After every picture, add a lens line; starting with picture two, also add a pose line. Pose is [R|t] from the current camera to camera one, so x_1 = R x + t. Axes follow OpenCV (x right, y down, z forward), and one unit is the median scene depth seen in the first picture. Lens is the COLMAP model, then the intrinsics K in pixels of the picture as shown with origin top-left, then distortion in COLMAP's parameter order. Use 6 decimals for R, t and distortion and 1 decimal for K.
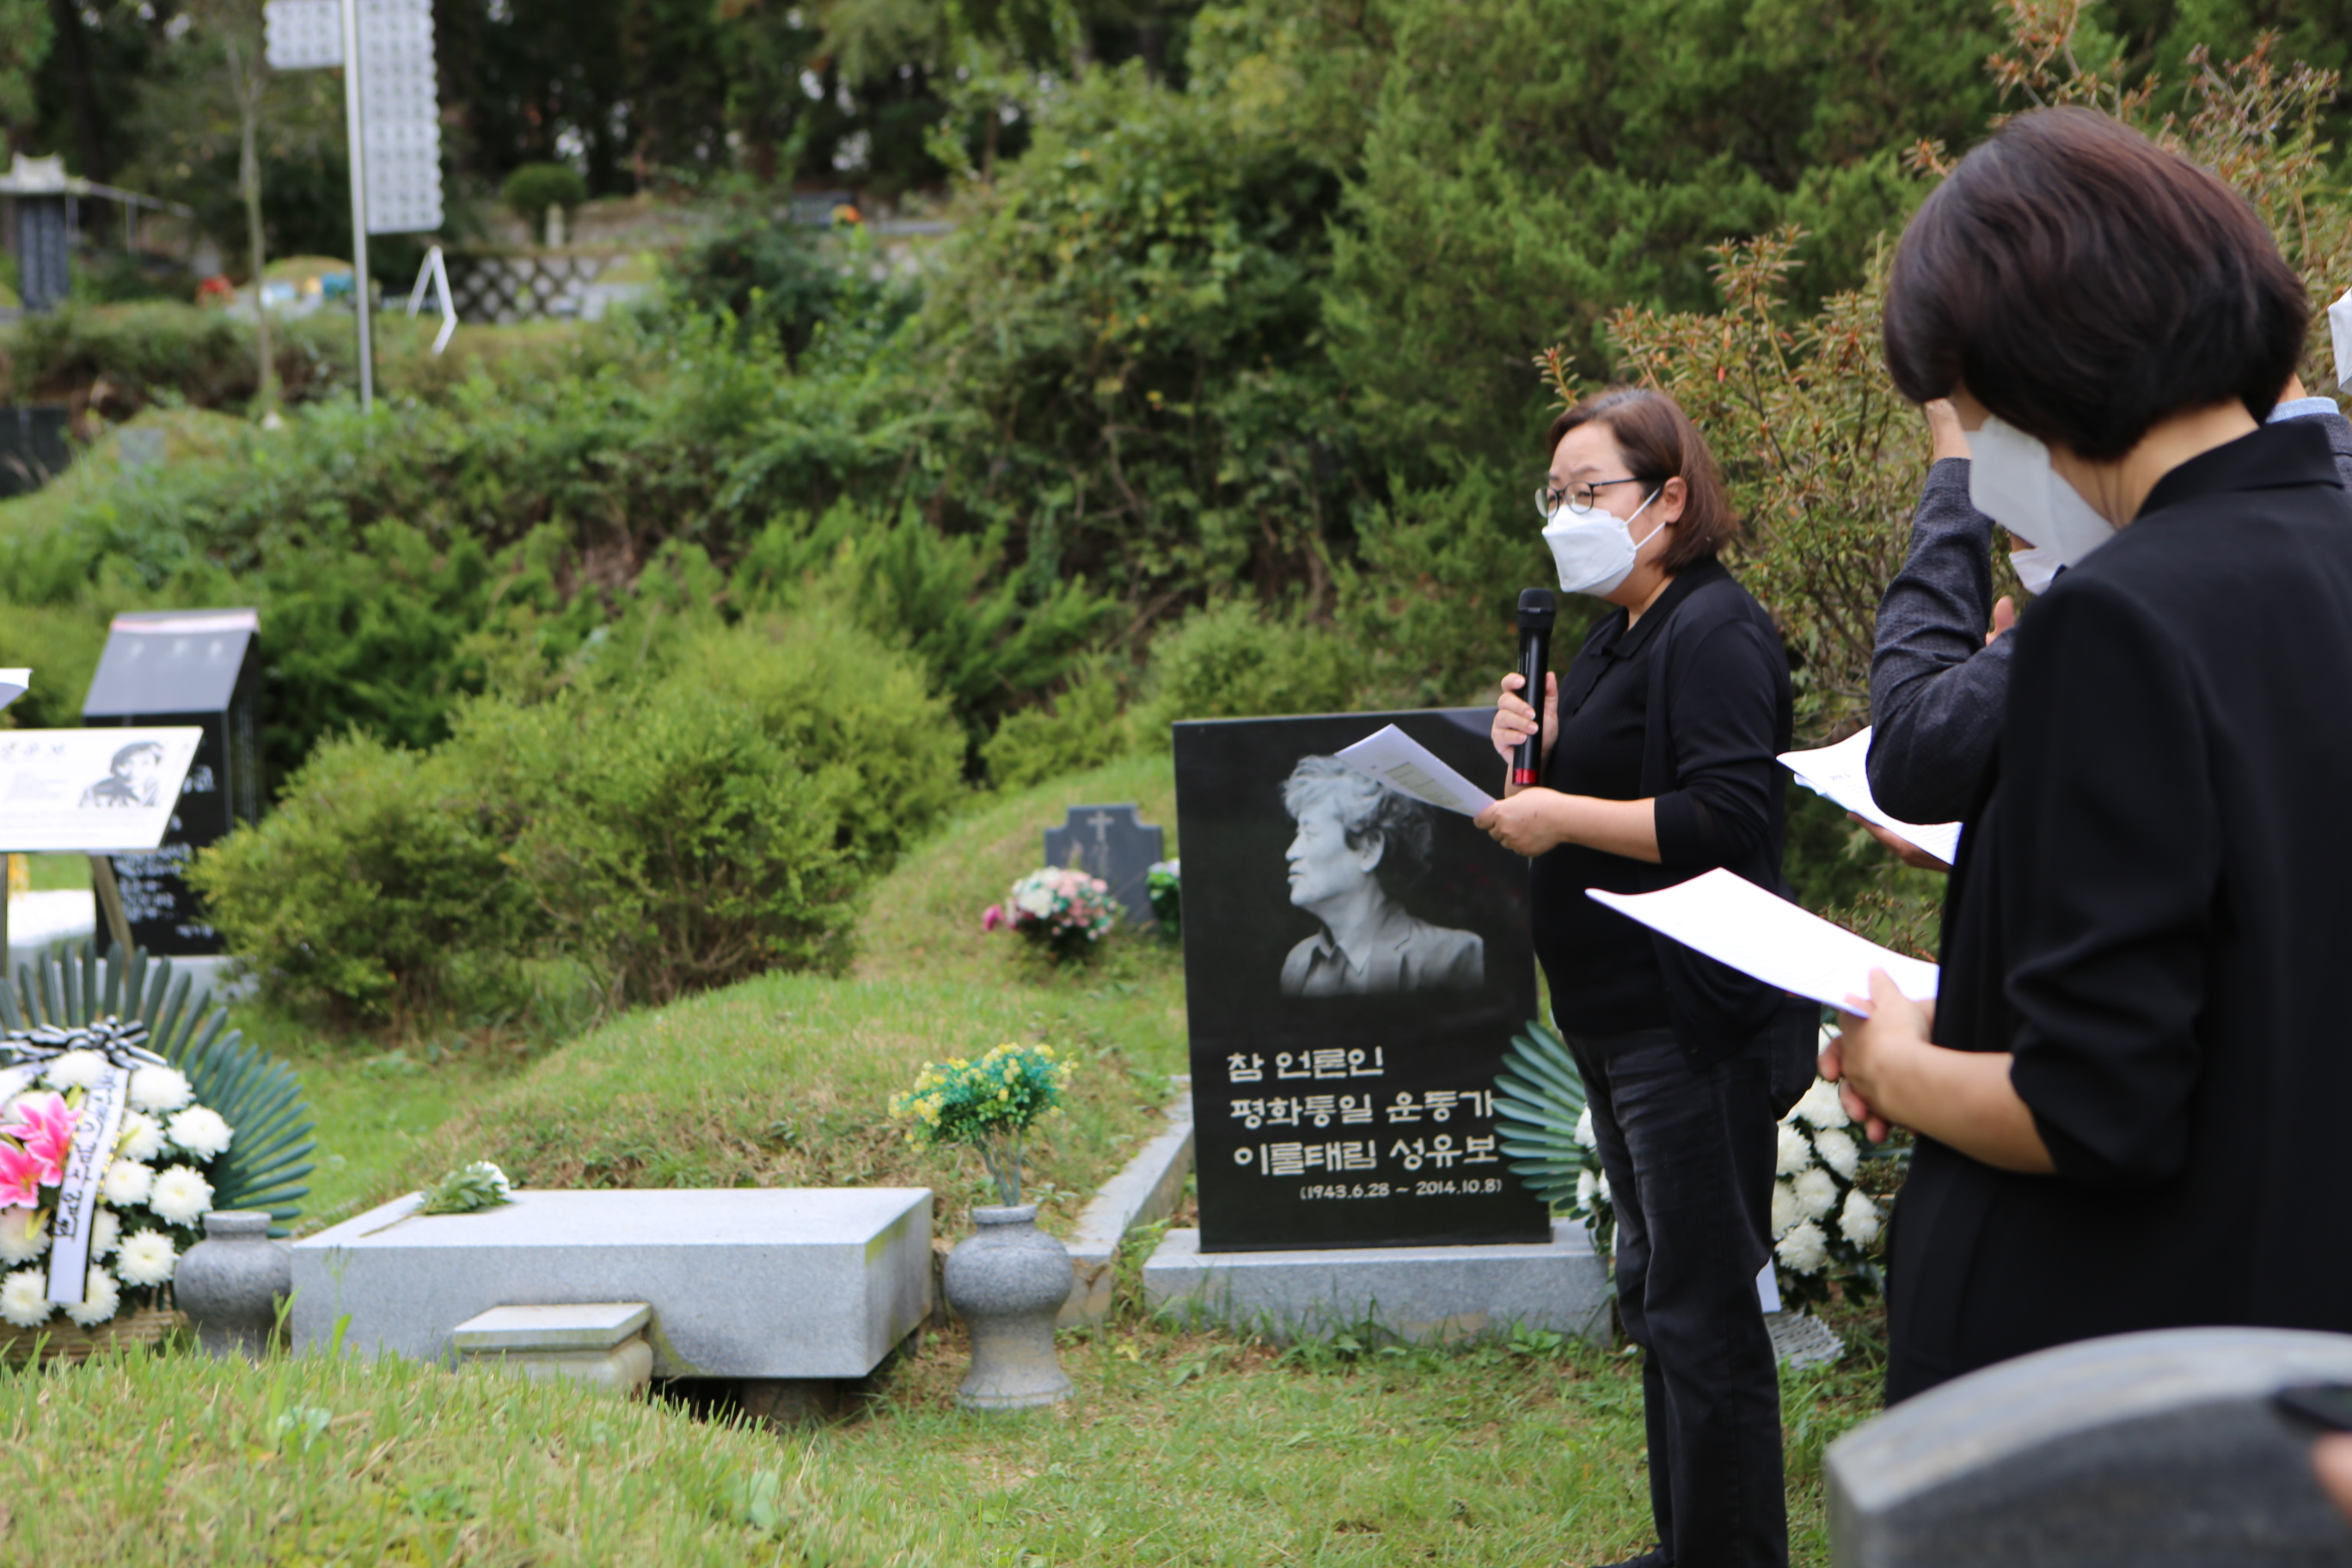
lens RADIAL K [[3580.3, 0, 1170.6], [0, 3580.3, 784.8], [0, 0, 1]] dist [0.052496, 0.000000]
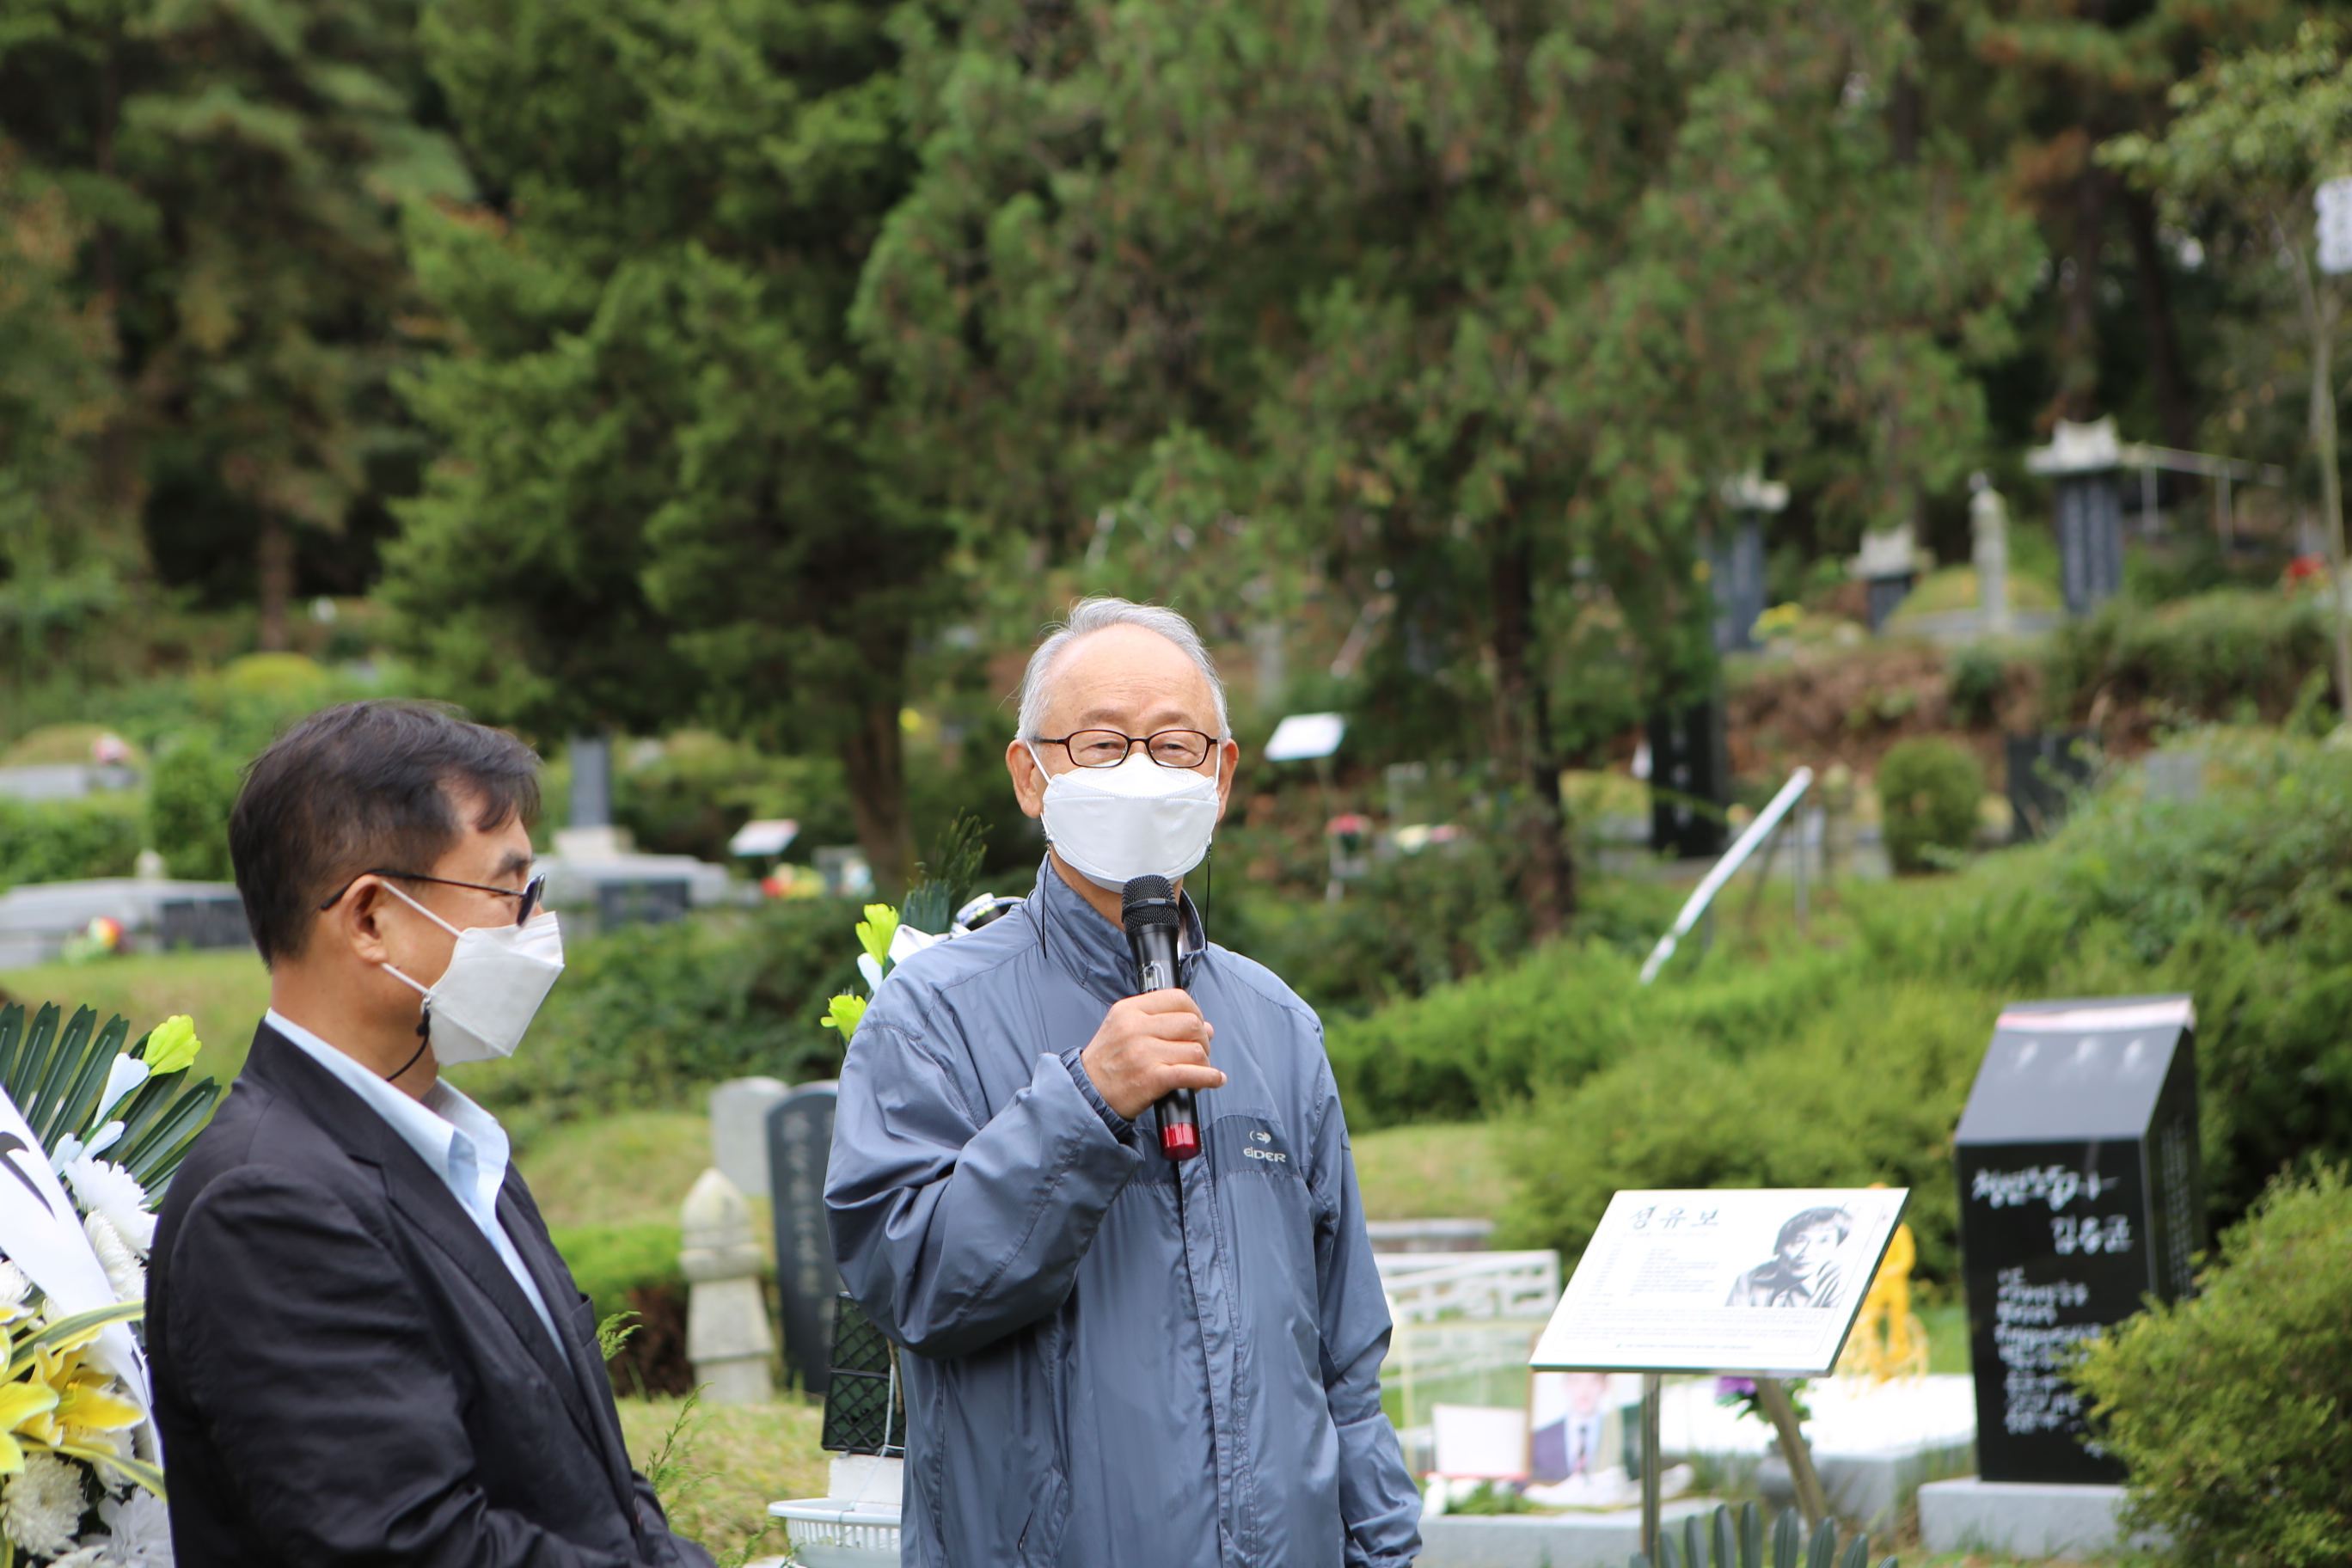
lens RADIAL K [[4475.8, 0, 1159.9], [0, 4475.8, 801.3], [0, 0, 1]] dist [0.217611, 0.000000]
pose [[0.866734, -0.036201, -0.497456, 0.031737], [-0.007663, 0.996278, -0.085854, -0.015113], [0.498712, 0.078224, 0.863231, 0.207312]]
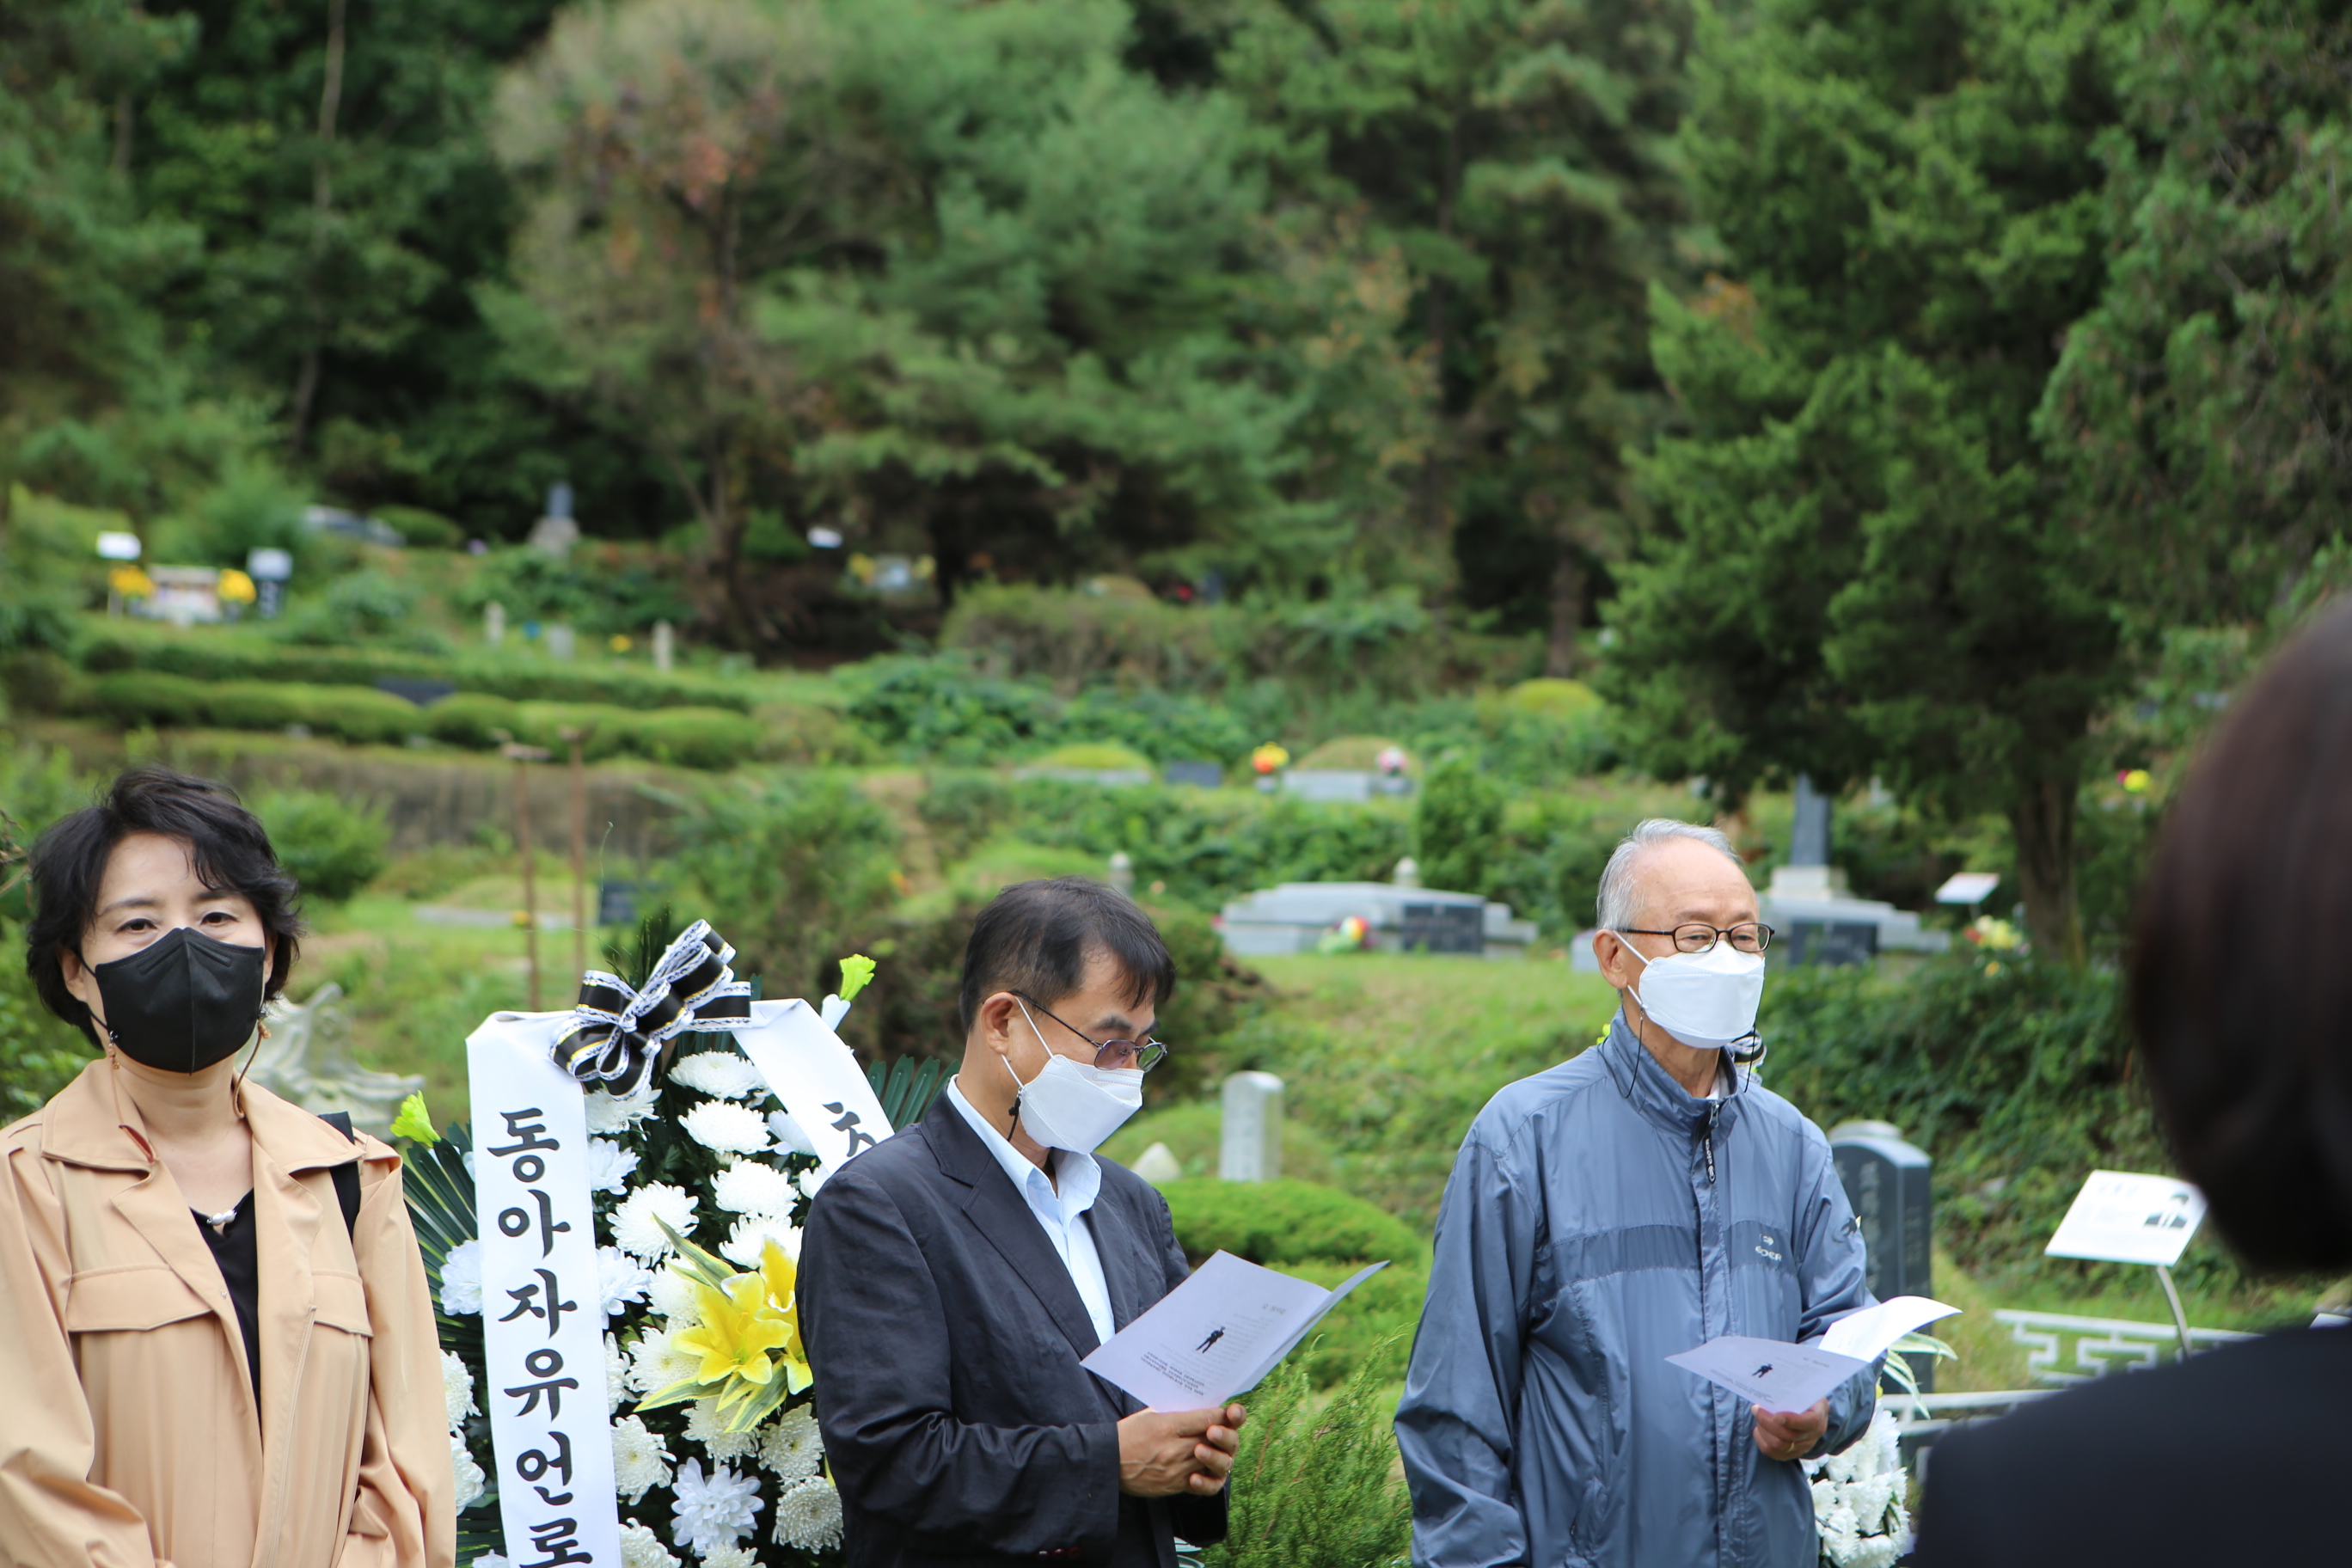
lens RADIAL K [[4327.8, 0, 1170.5], [0, 4327.8, 796.0], [0, 0, 1]] dist [0.208743, 0.000000]
pose [[0.688303, 0.018093, -0.725198, 0.233583], [-0.104343, 0.991763, -0.074291, -0.032292], [0.717880, 0.126804, 0.684521, 0.119320]]
